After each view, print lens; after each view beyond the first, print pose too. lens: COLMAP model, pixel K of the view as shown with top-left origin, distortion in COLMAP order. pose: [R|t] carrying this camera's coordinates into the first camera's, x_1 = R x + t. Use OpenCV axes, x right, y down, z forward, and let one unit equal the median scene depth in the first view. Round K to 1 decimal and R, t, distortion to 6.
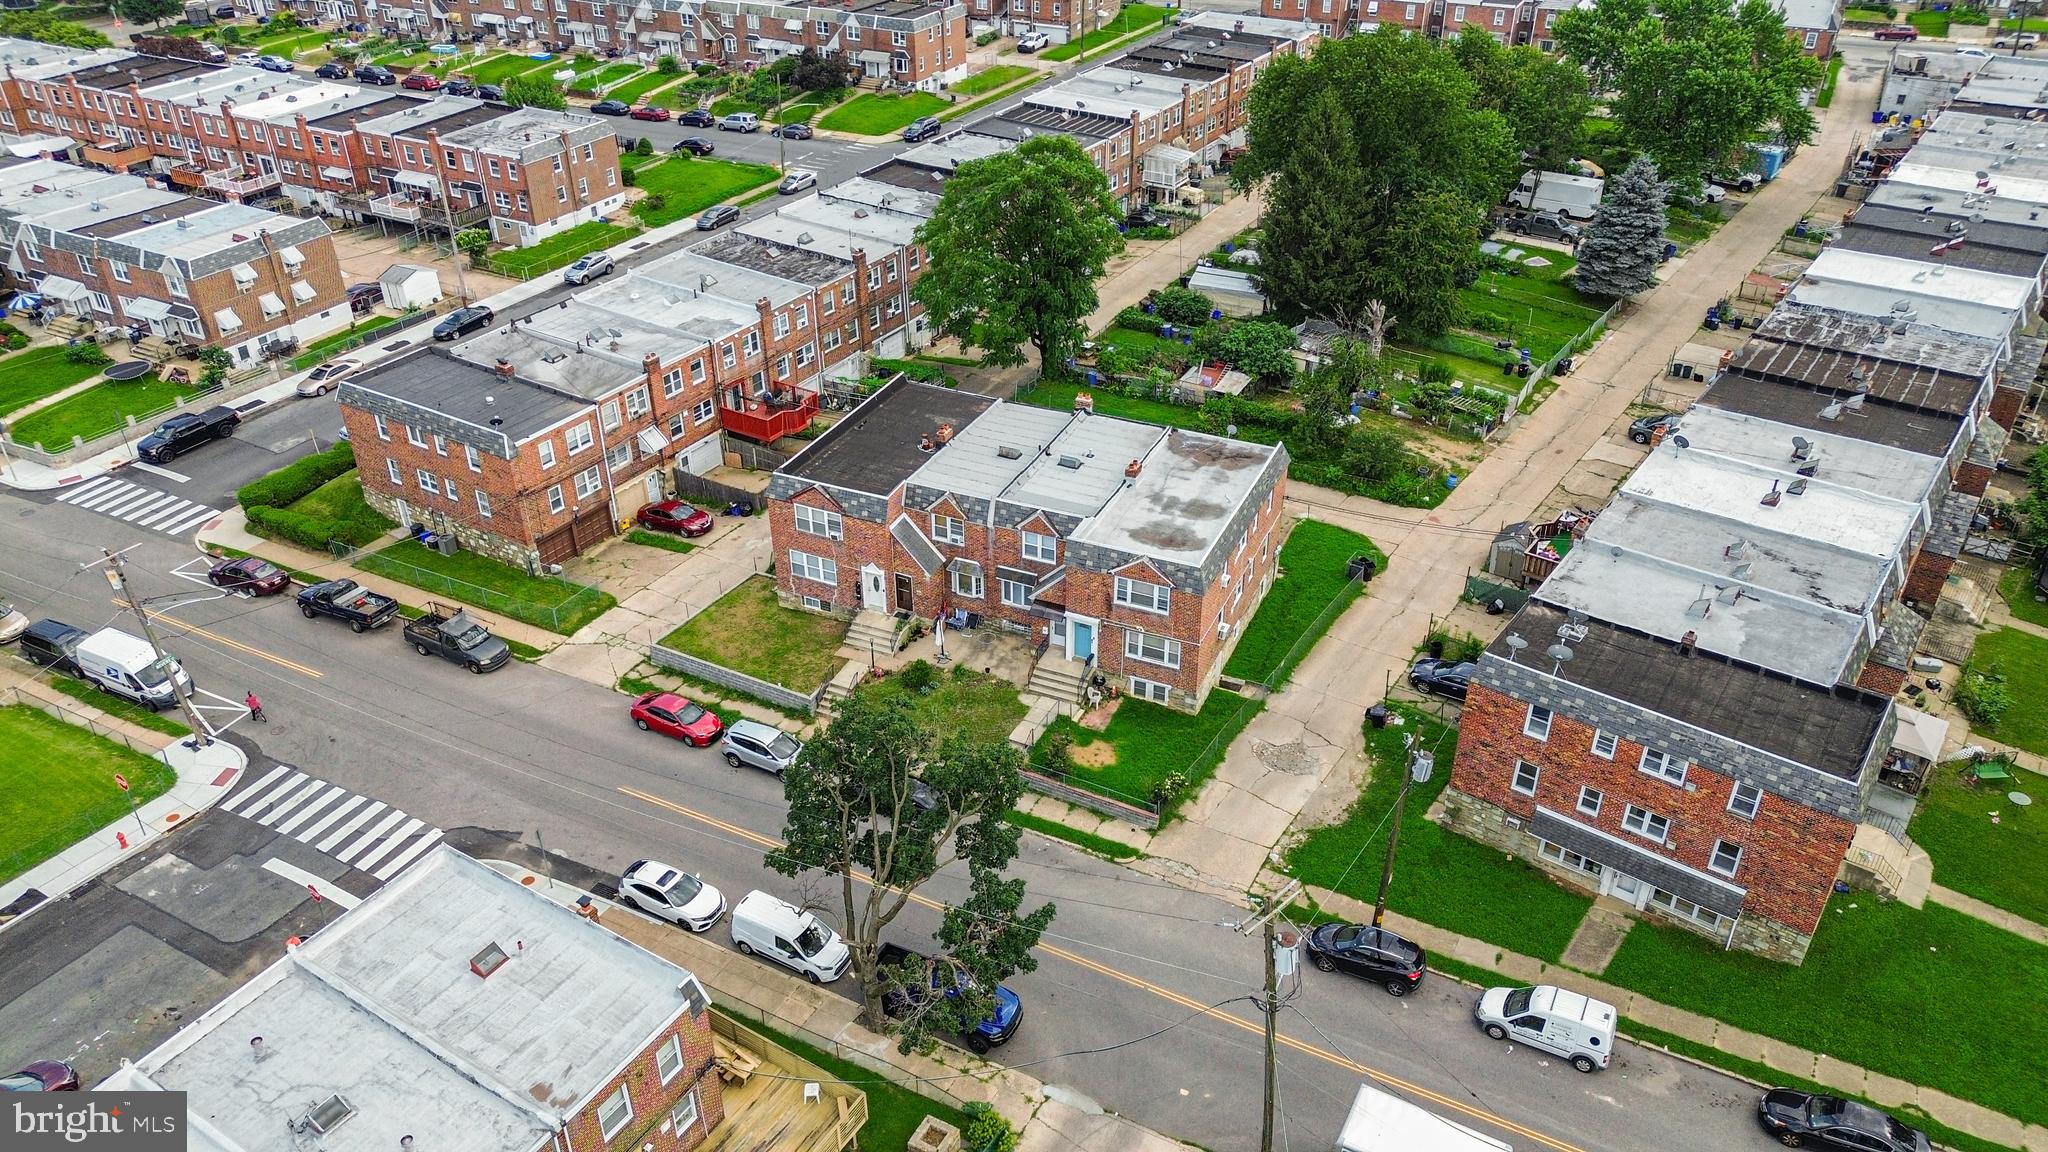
lens RADIAL K [[1468.9, 0, 1026.3], [0, 1468.9, 568.8], [0, 0, 1]] dist [0.034171, -0.007355]
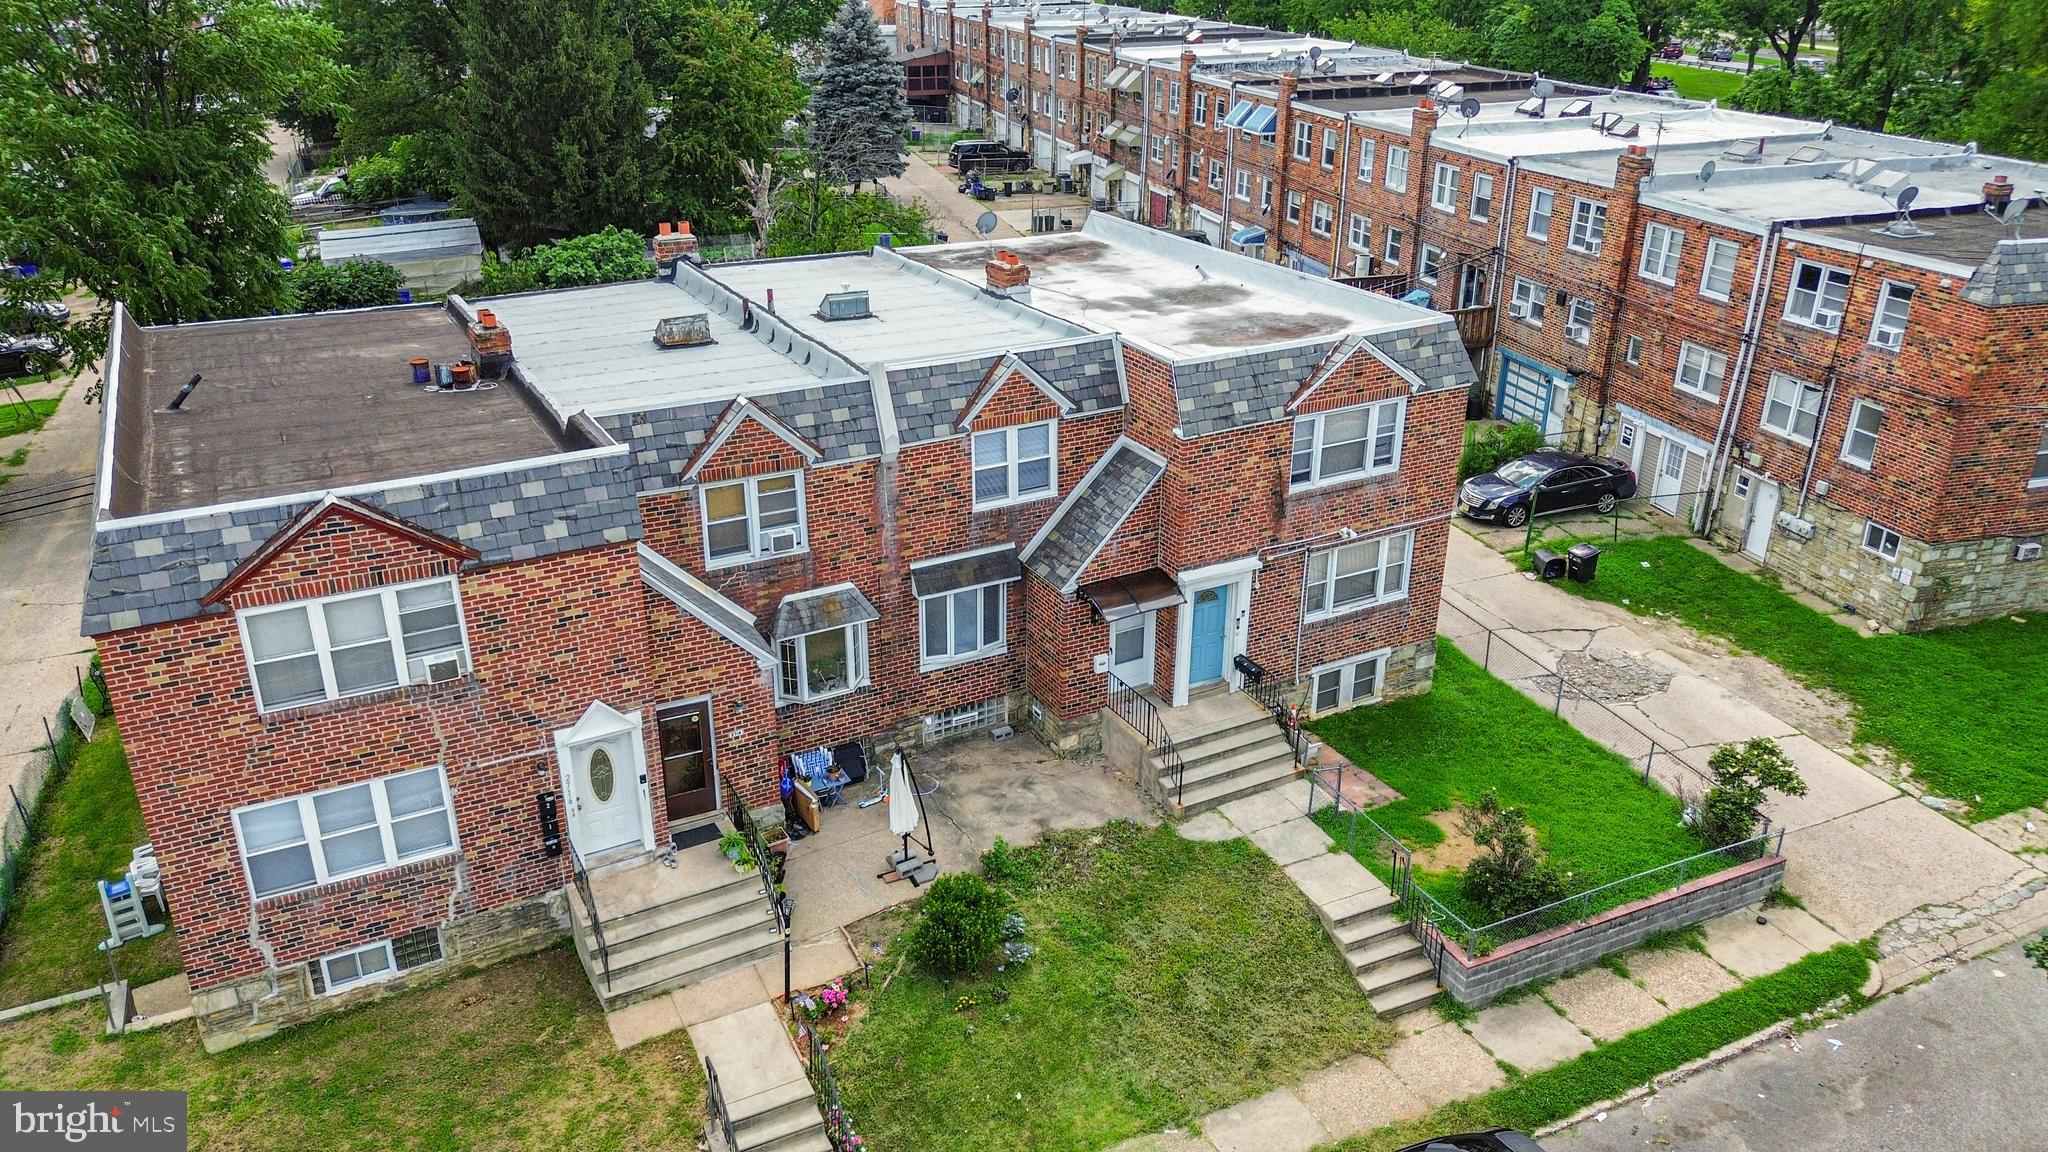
lens RADIAL K [[1468.9, 0, 1026.3], [0, 1468.9, 568.8], [0, 0, 1]] dist [0.034171, -0.007355]
pose [[0.597422, -0.307537, 0.740613, -0.219956], [0.415961, 0.908427, 0.041683, -0.003732], [-0.685612, 0.283164, 0.670638, 0.602502]]
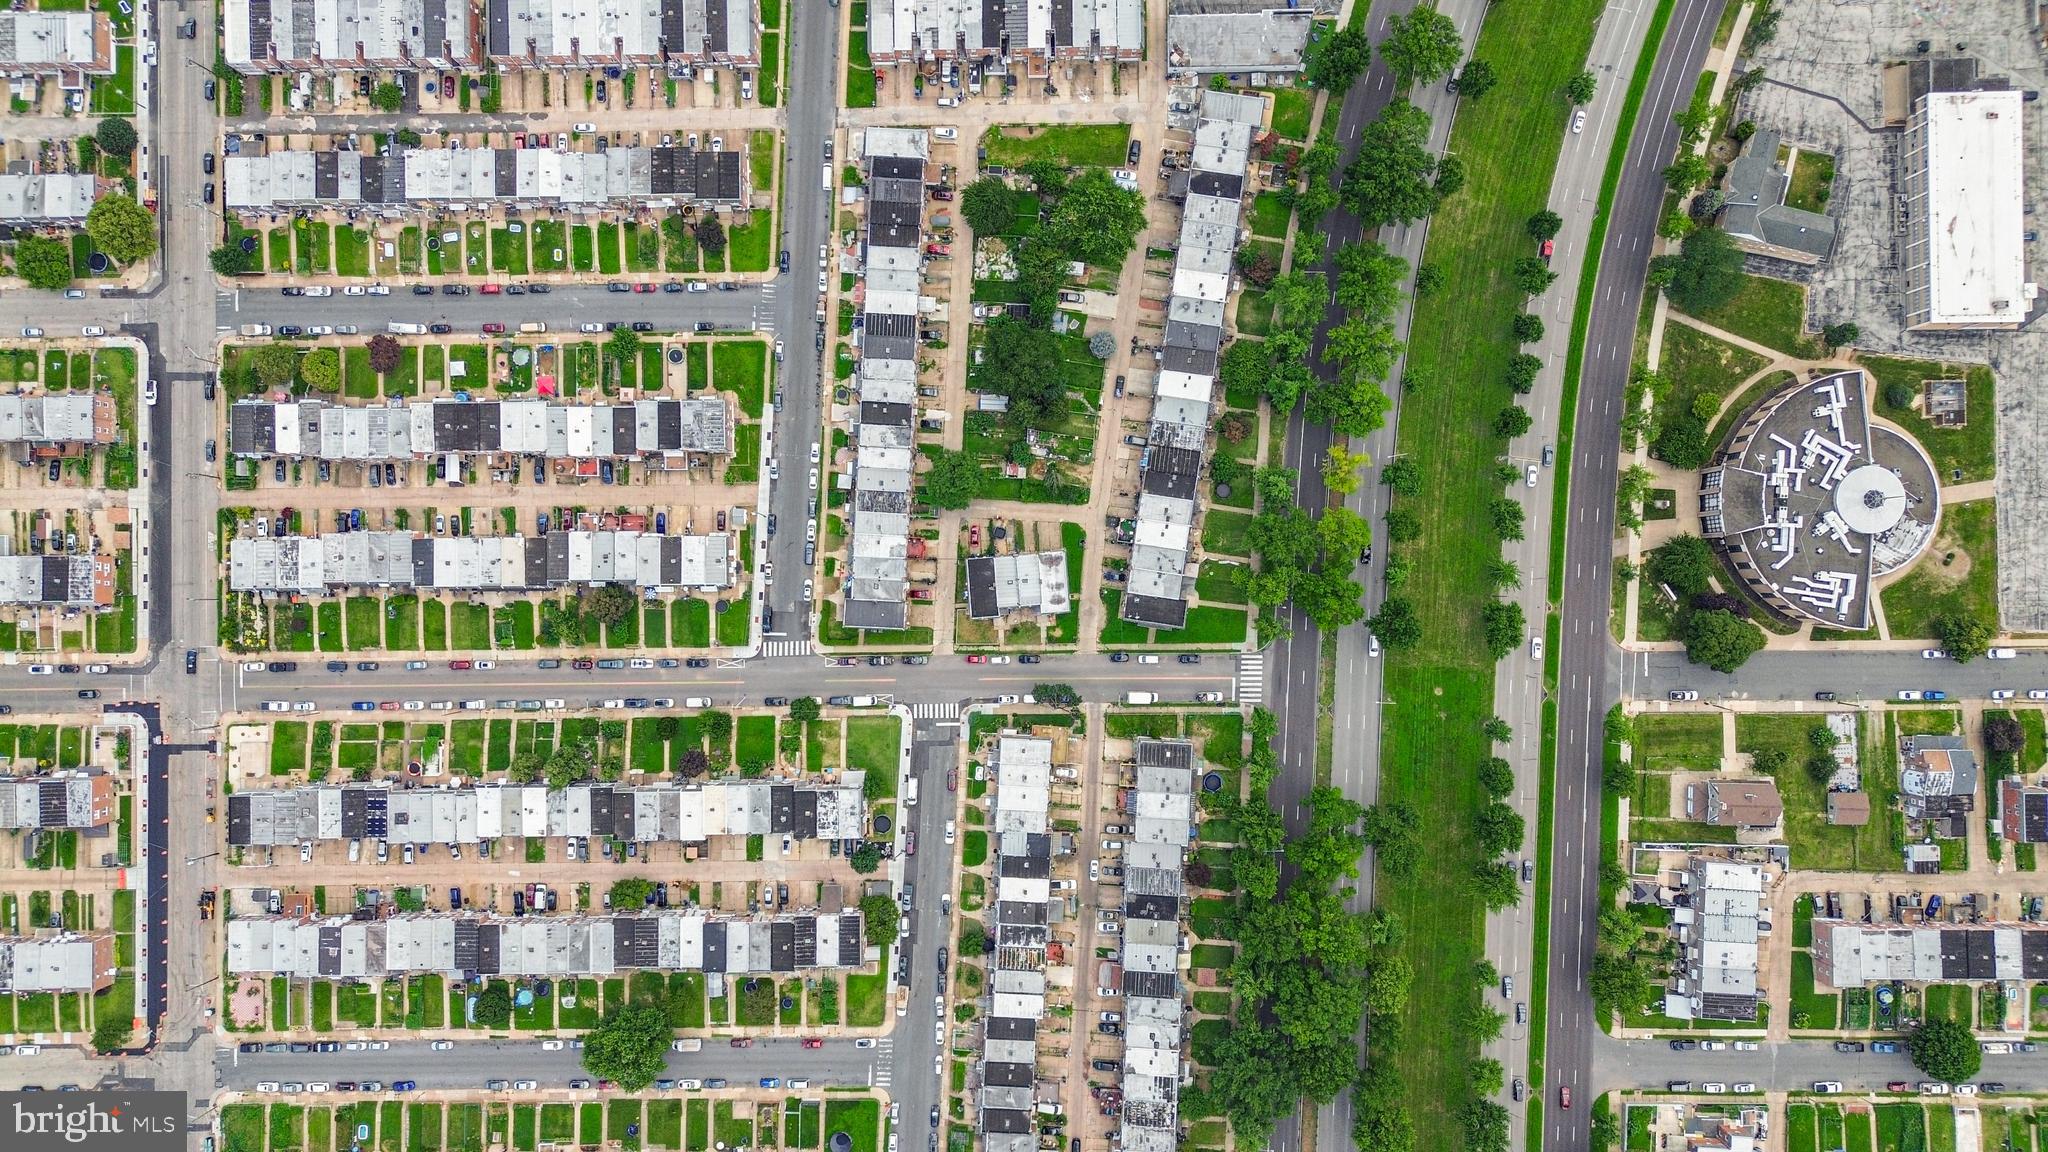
lens RADIAL K [[1468.9, 0, 1026.3], [0, 1468.9, 568.8], [0, 0, 1]] dist [0.034171, -0.007355]
pose [[0.876450, -0.481490, -0.001523, 0.049548], [0.253128, 0.458071, 0.852113, -3.326549], [-0.409586, -0.747221, 0.523355, -1.121207]]
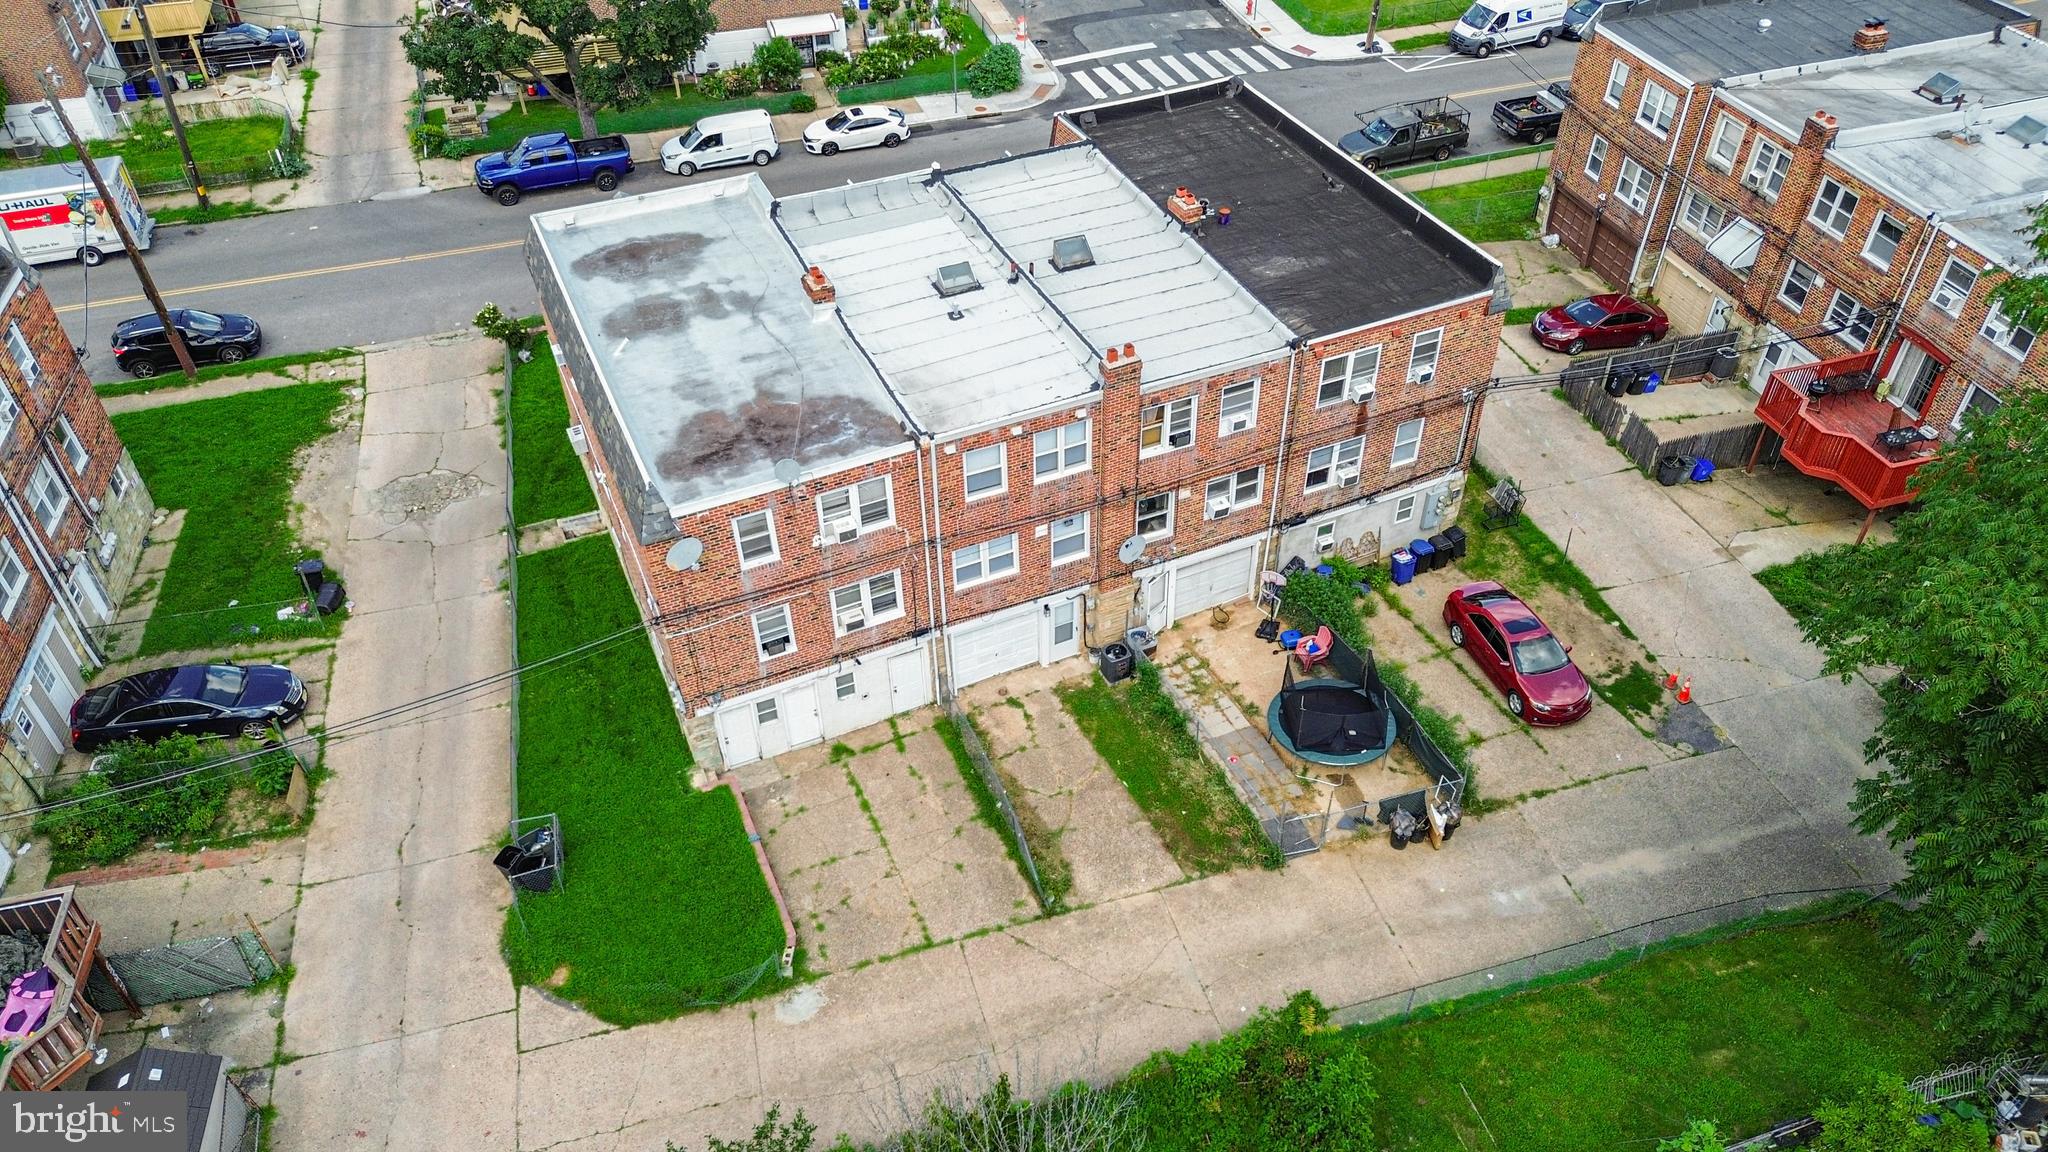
lens RADIAL K [[1468.9, 0, 1026.3], [0, 1468.9, 568.8], [0, 0, 1]] dist [0.034171, -0.007355]
pose [[-0.662412, 0.495566, -0.561805, 0.299410], [-0.381002, 0.422843, 0.822218, -0.393291], [0.645018, 0.758695, -0.091285, 0.969607]]
